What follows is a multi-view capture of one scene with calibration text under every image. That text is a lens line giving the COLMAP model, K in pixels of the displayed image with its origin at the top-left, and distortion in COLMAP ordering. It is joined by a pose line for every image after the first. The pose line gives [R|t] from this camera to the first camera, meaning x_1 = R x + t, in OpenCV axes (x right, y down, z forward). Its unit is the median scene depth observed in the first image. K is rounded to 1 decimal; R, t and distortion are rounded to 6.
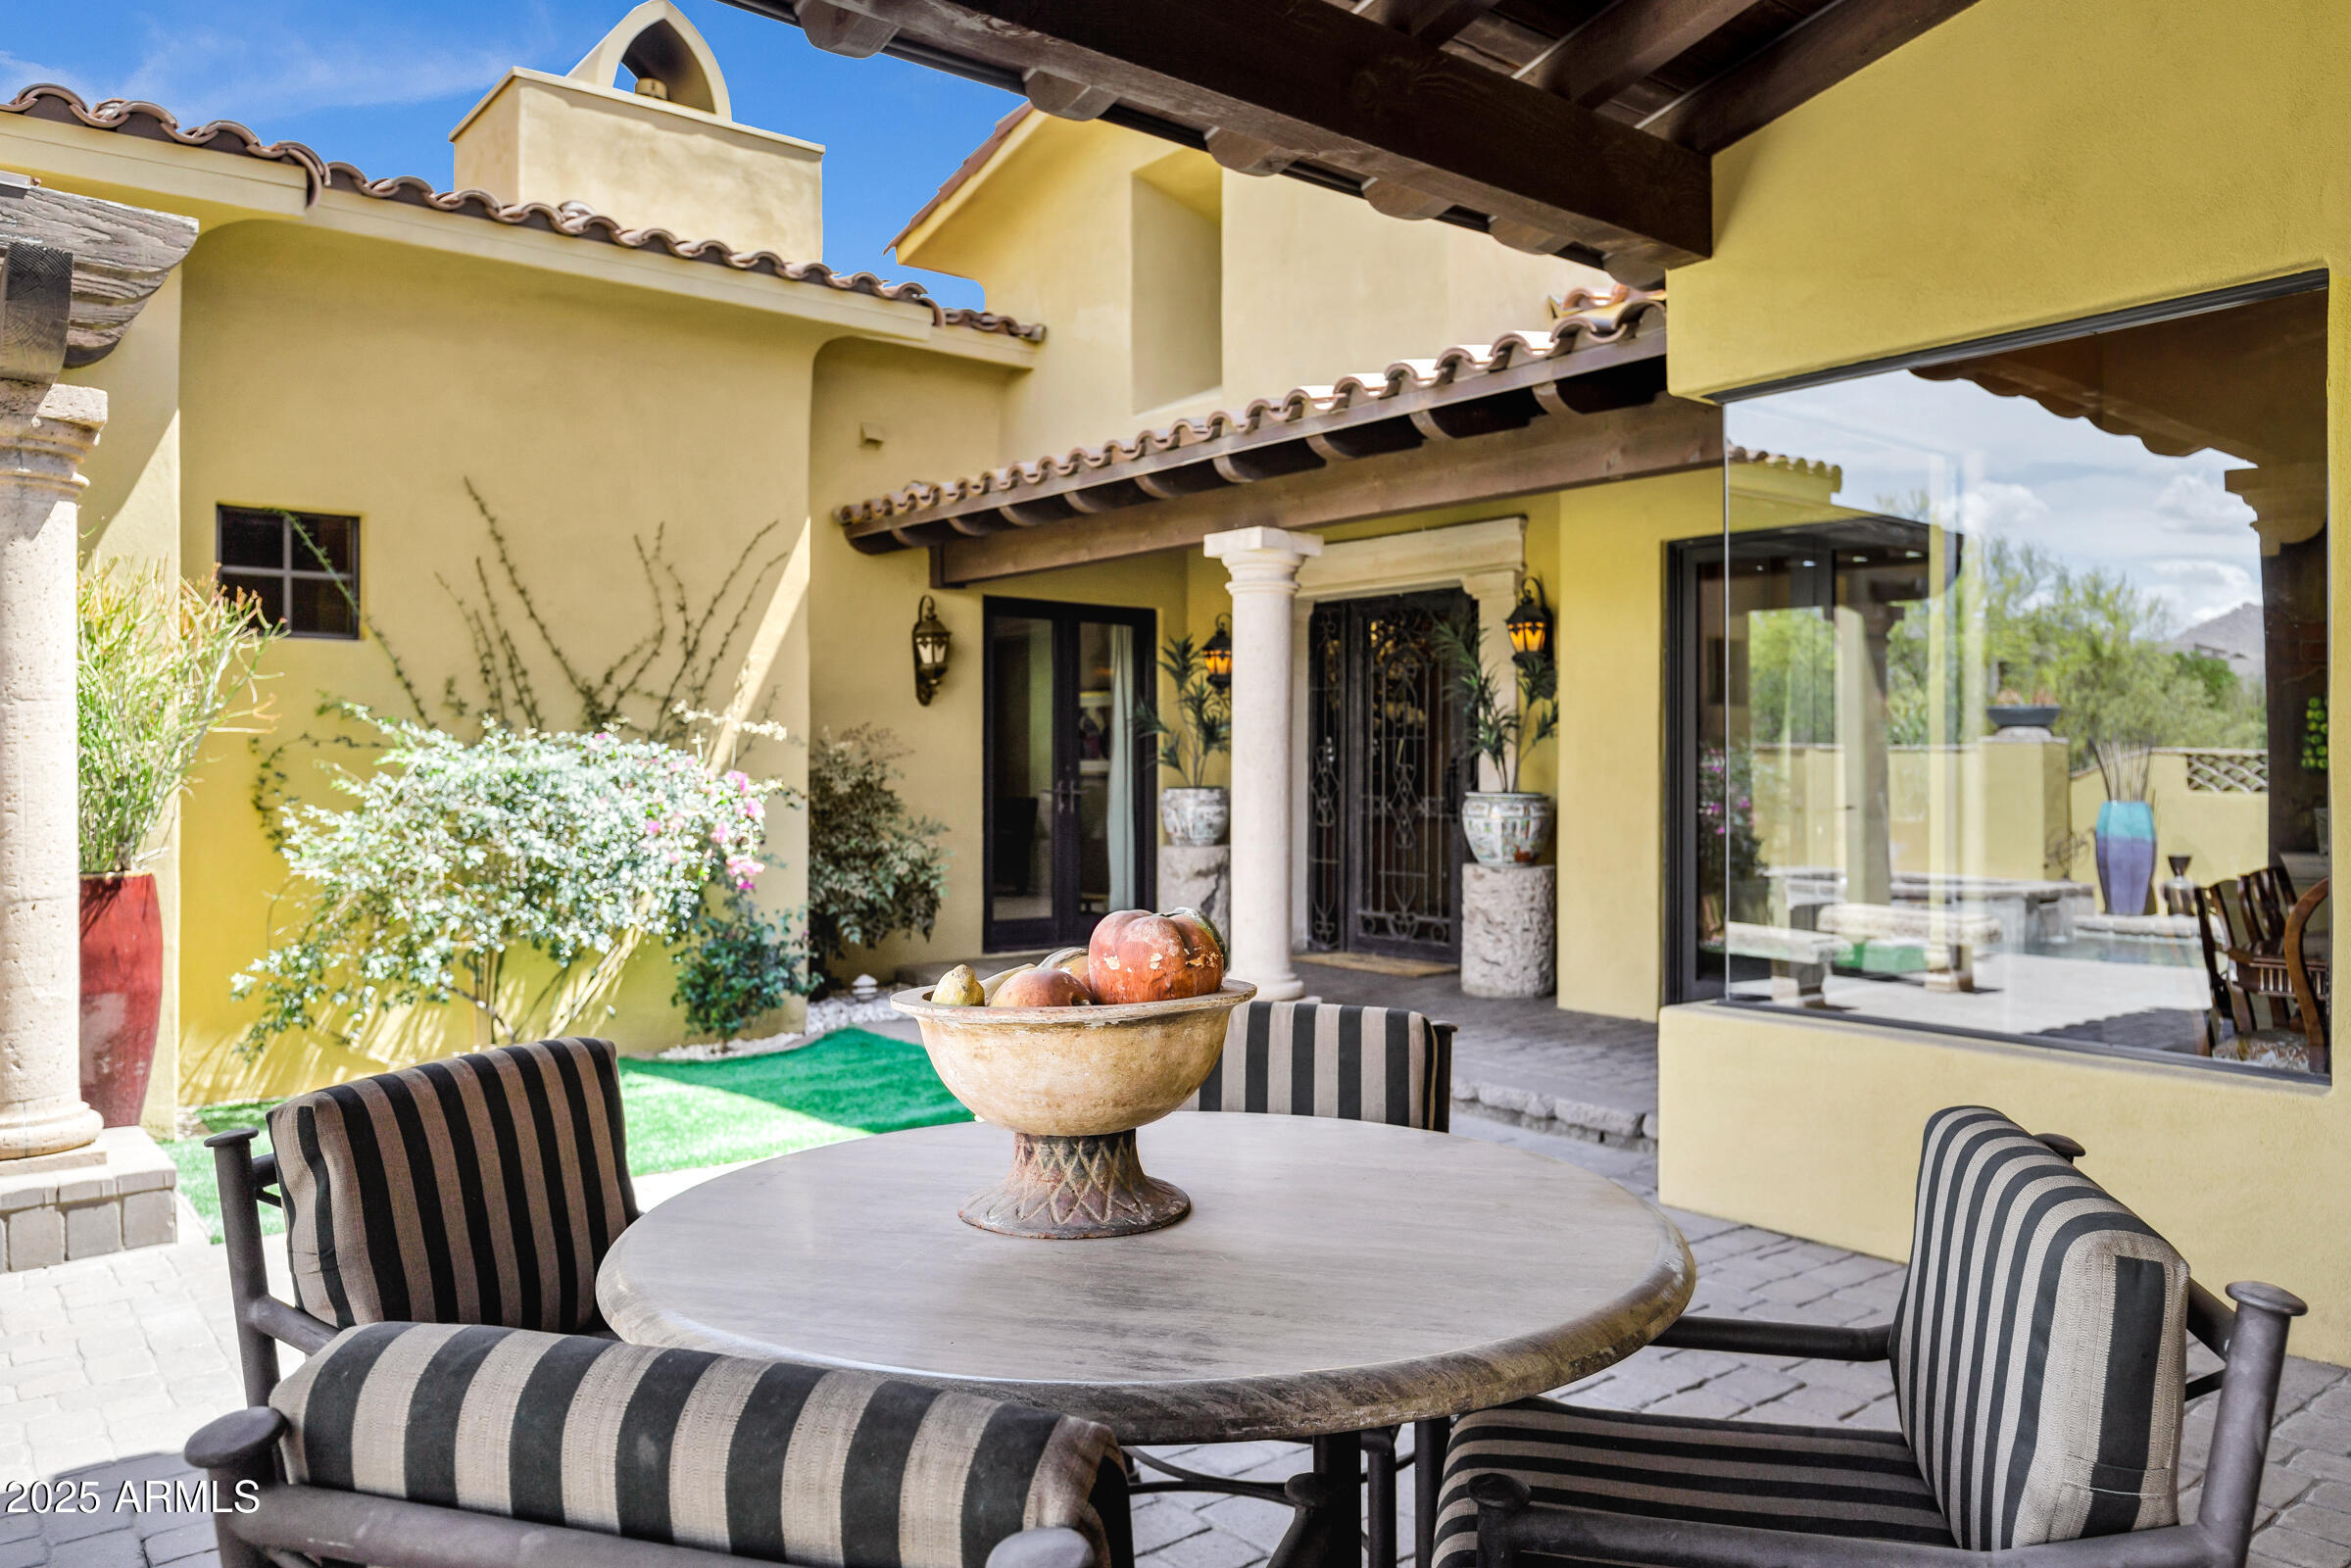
lens RADIAL K [[1651.3, 0, 1182.9], [0, 1651.3, 758.0], [0, 0, 1]] dist [-0.006679, -0.000848]
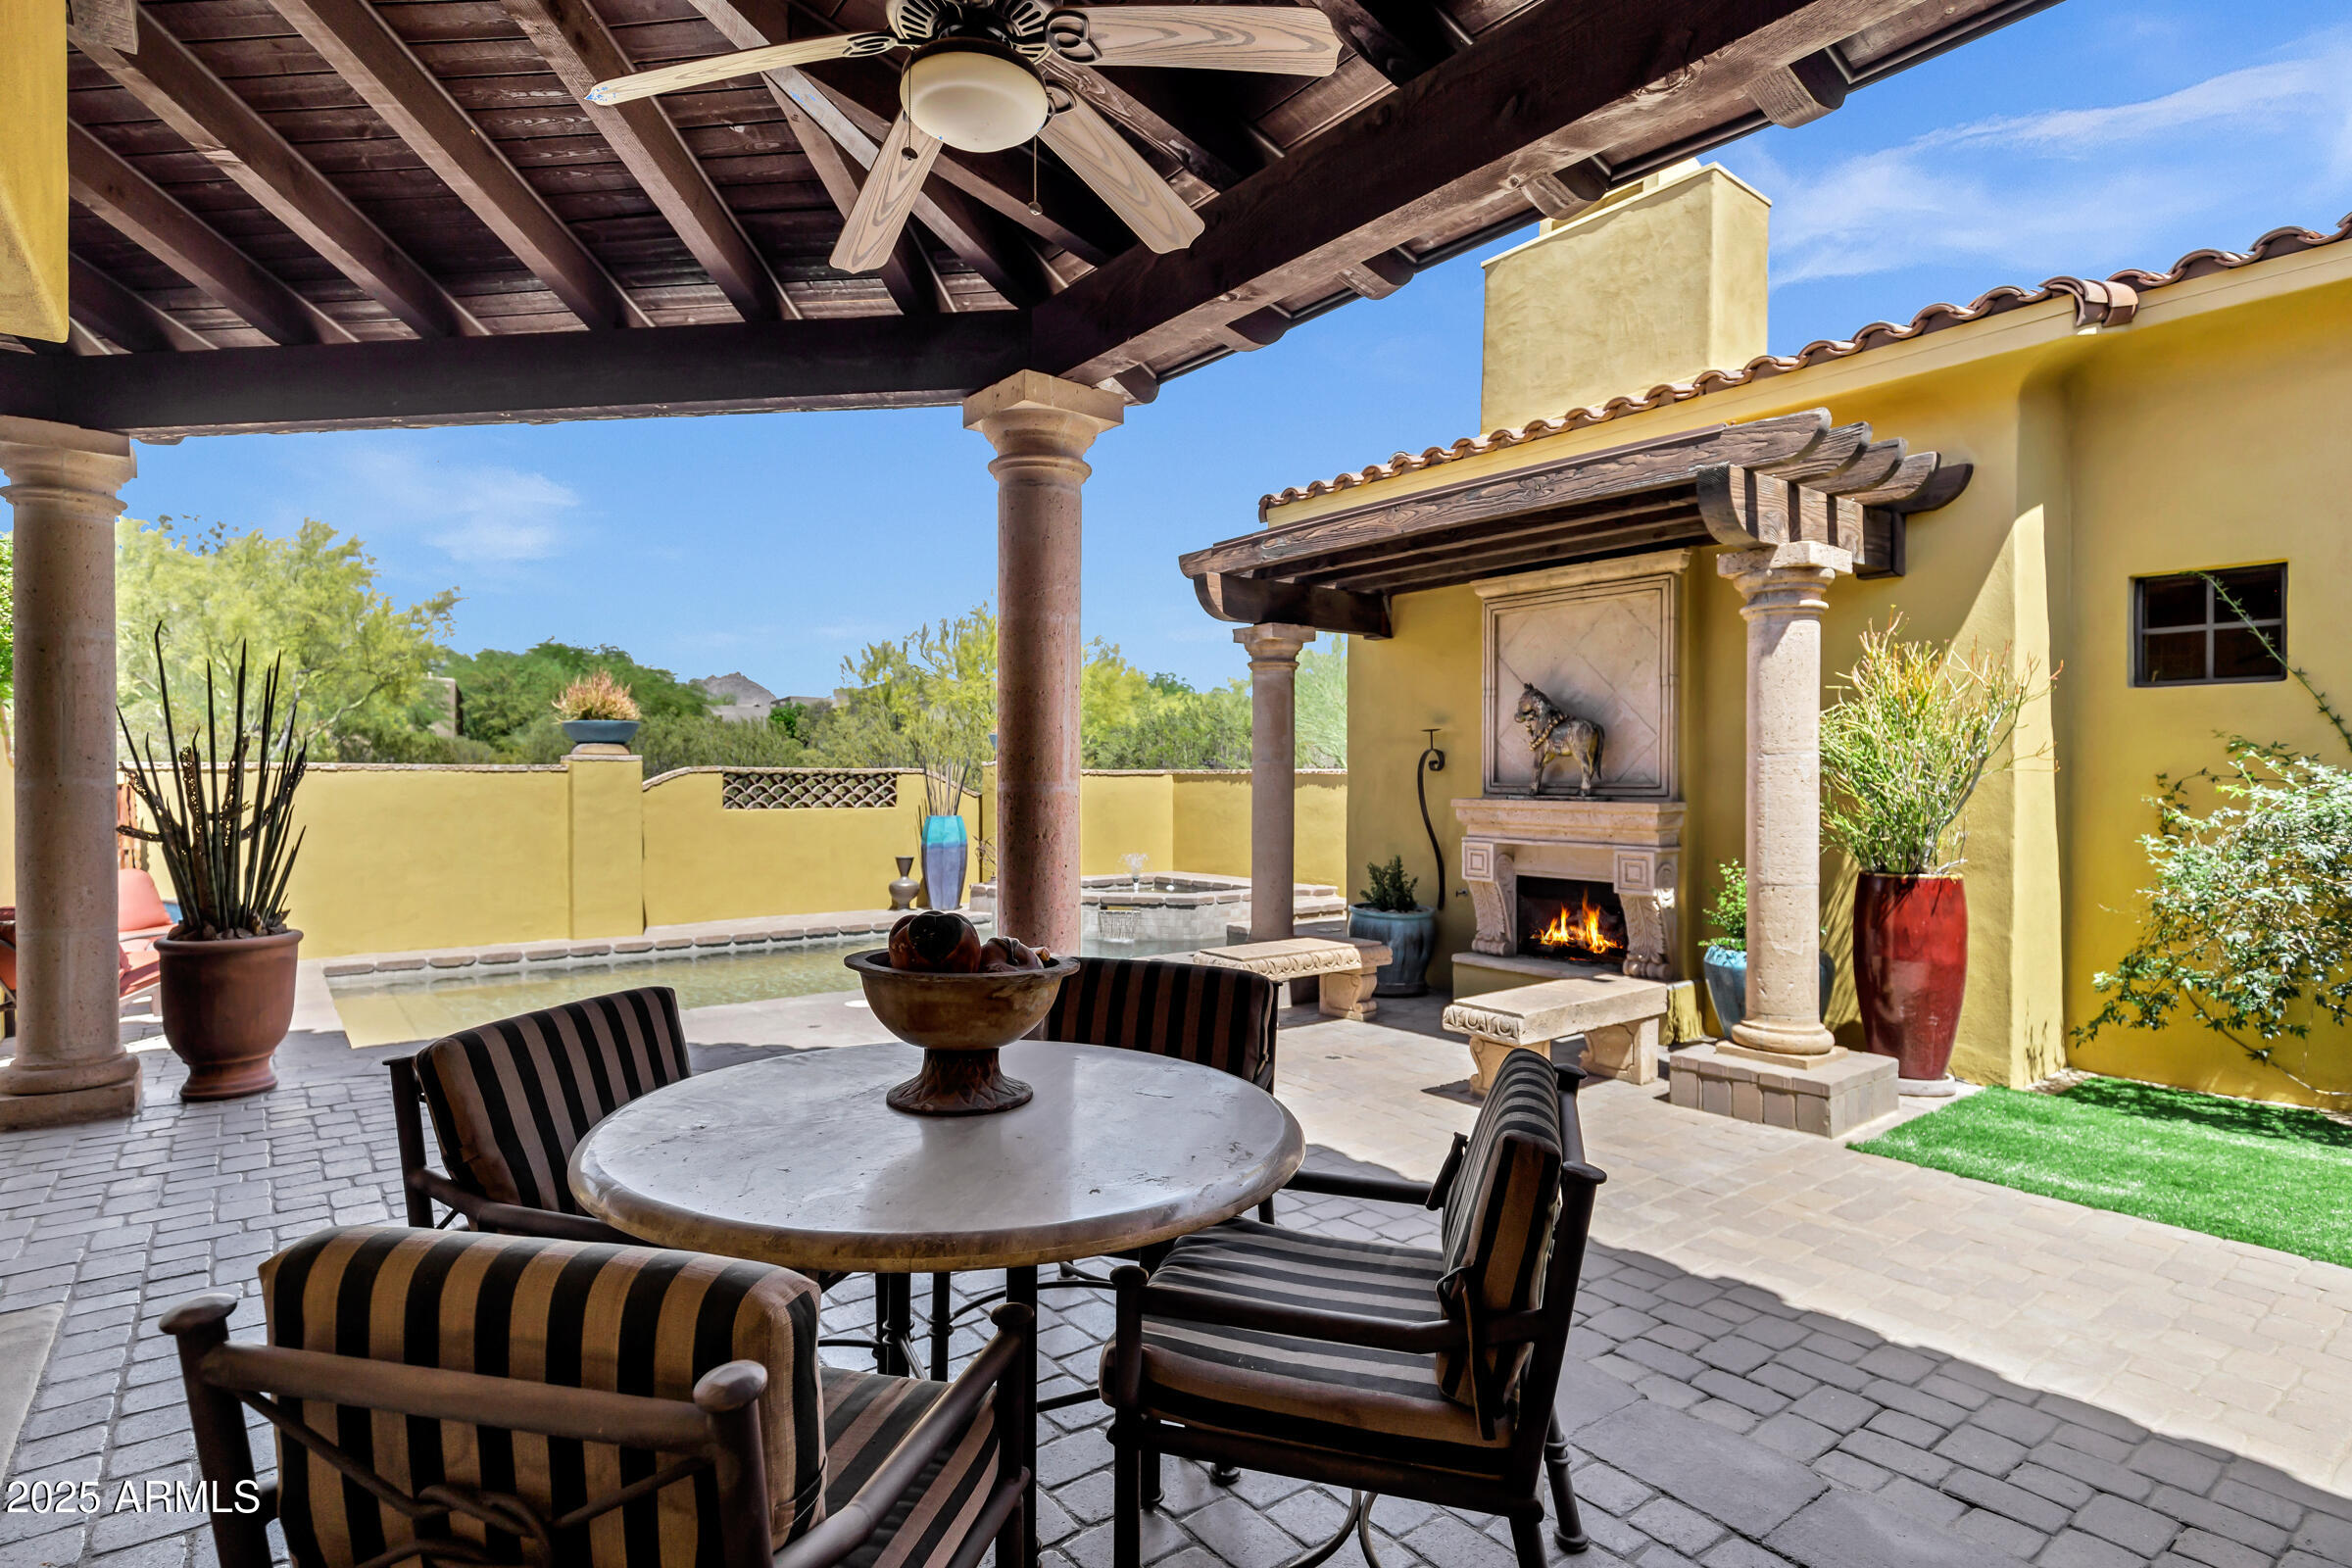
lens RADIAL K [[1210.2, 0, 1176.0], [0, 1210.2, 784.0], [0, 0, 1]] dist [0.026989, -0.000034]
pose [[0.031440, 0.003600, -0.999499, 0.209519], [-0.000610, 0.999993, 0.003582, -0.005680], [0.999505, 0.000497, 0.031442, 0.205853]]
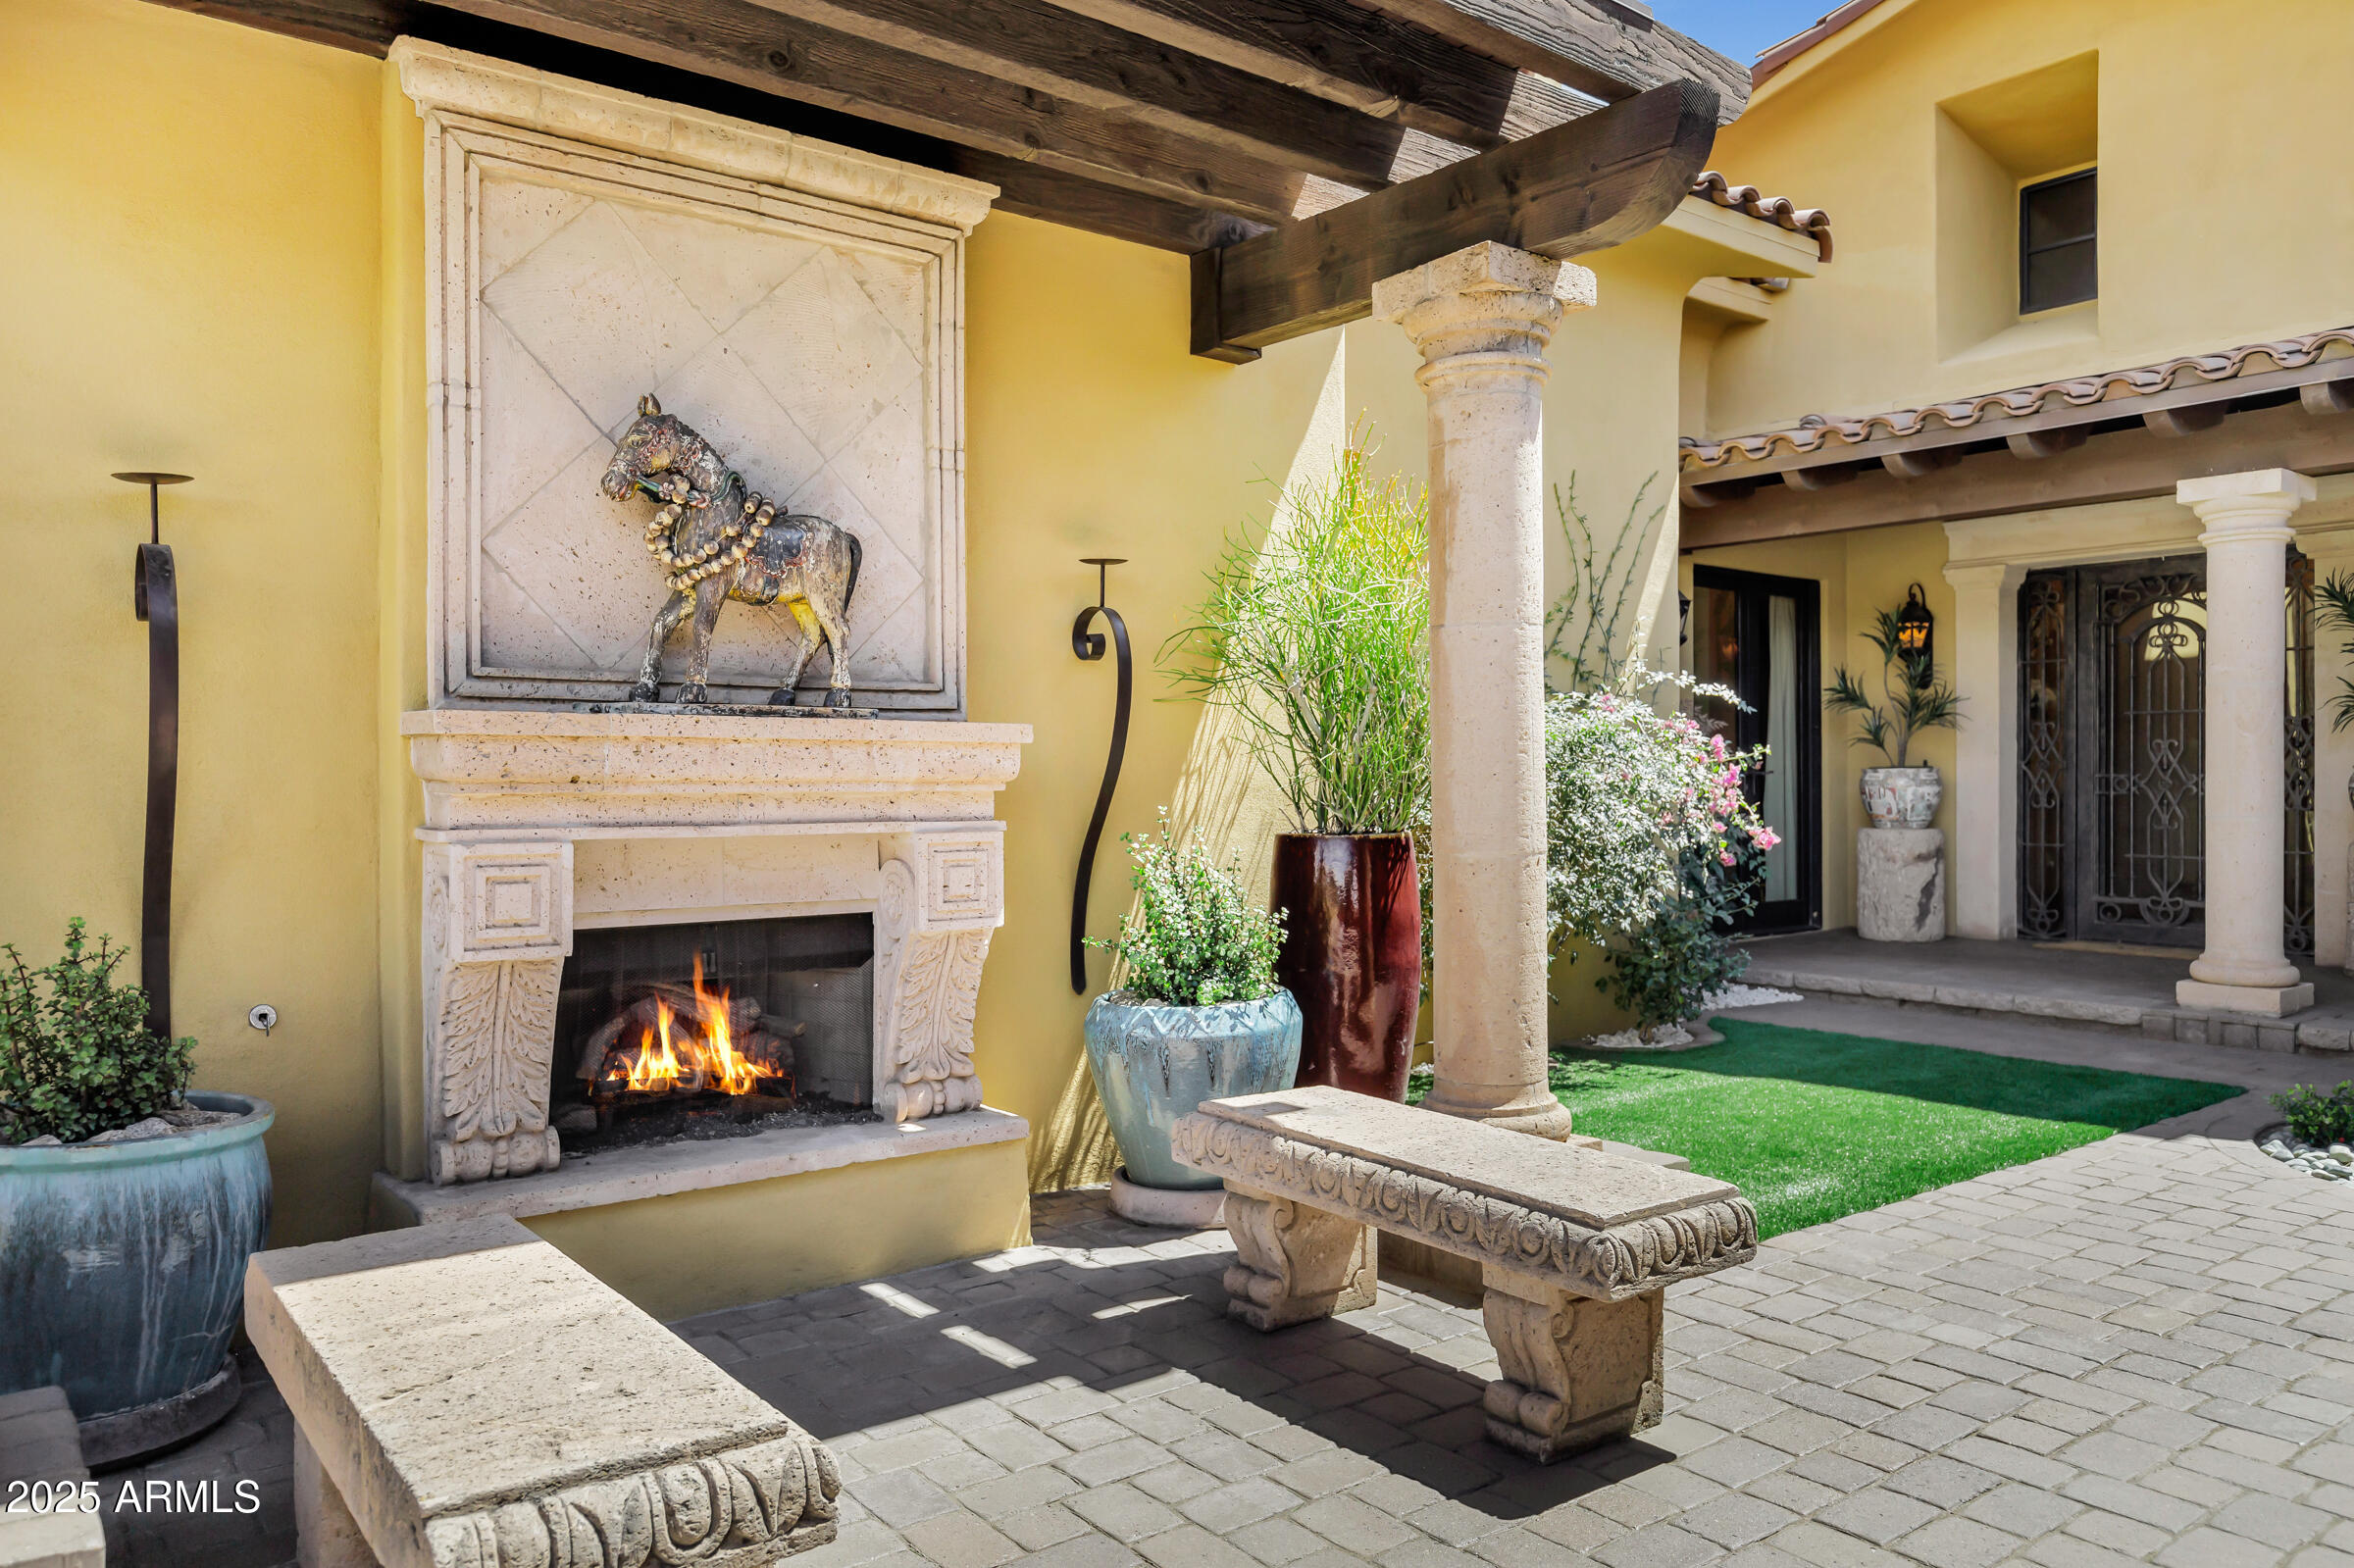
lens RADIAL K [[1638.1, 0, 1177.0], [0, 1638.1, 784.0], [0, 0, 1]] dist [-0.006552, -0.000907]
pose [[0.999730, -0.003709, -0.022944, -0.457616], [0.003898, 0.999959, 0.008213, 0.021738], [0.022913, -0.008300, 0.999703, 0.067483]]
